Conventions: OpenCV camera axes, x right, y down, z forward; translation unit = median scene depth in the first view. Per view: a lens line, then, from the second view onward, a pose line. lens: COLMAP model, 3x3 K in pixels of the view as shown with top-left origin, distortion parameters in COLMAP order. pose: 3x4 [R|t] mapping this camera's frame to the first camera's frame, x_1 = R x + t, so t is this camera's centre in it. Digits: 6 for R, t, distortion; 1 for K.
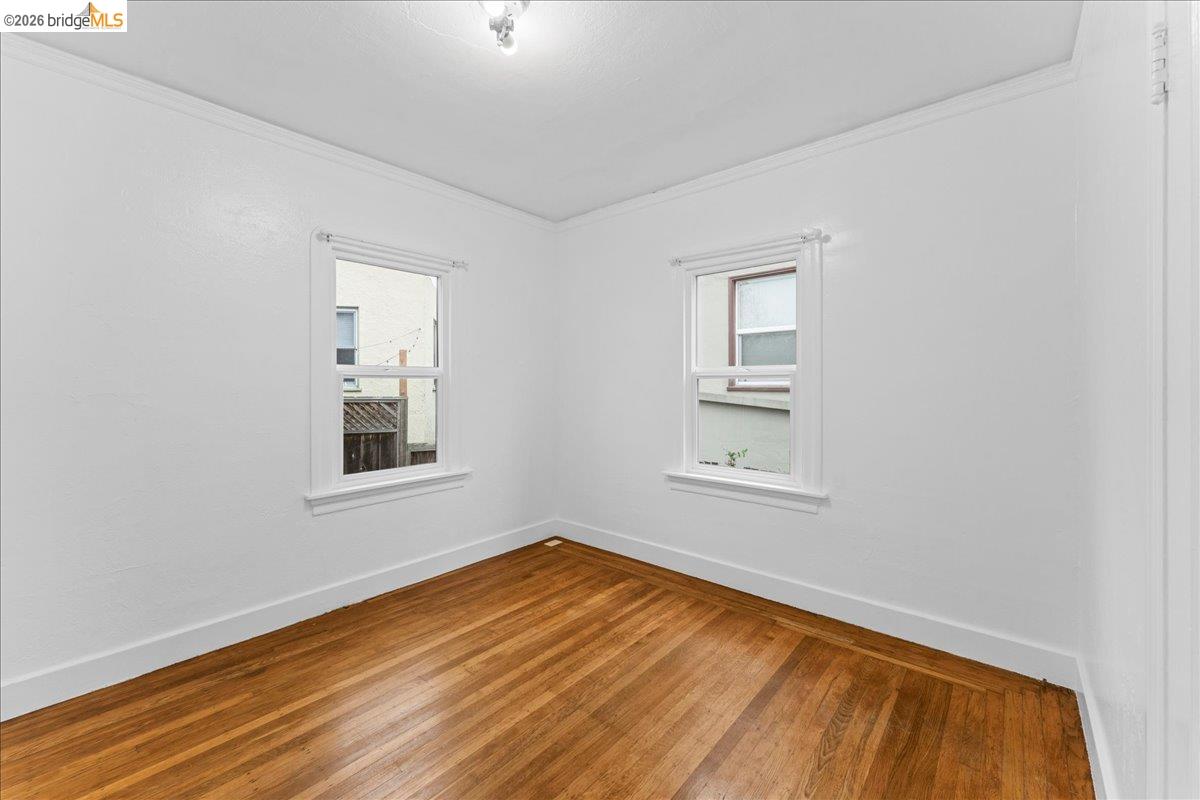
lens RADIAL K [[484.0, 0, 597.8], [0, 484.0, 385.9], [0, 0, 1]] dist [0.002420, -0.000012]
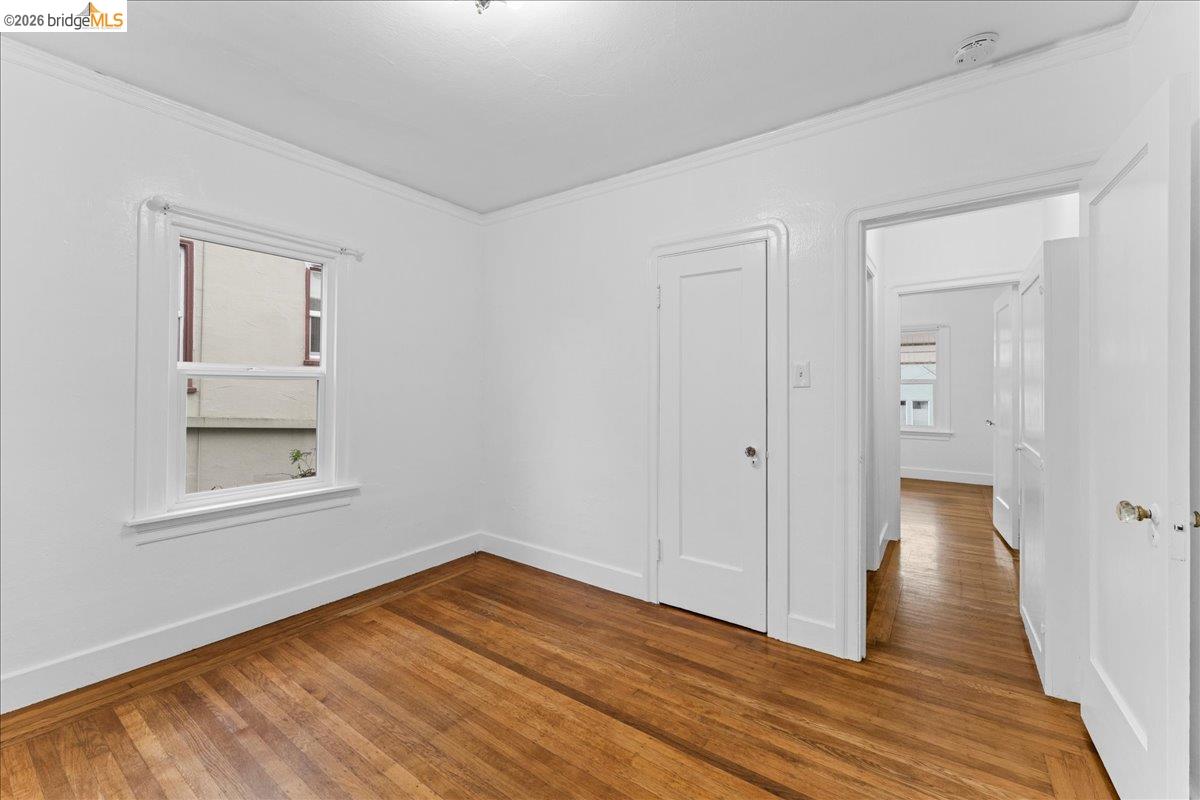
lens RADIAL K [[484.0, 0, 597.8], [0, 484.0, 385.9], [0, 0, 1]] dist [0.002420, -0.000012]
pose [[-0.089447, 0.005687, 0.995975, -0.757728], [0.001450, 0.999983, -0.005580, 0.003384], [-0.995991, 0.000945, -0.089454, 0.593106]]
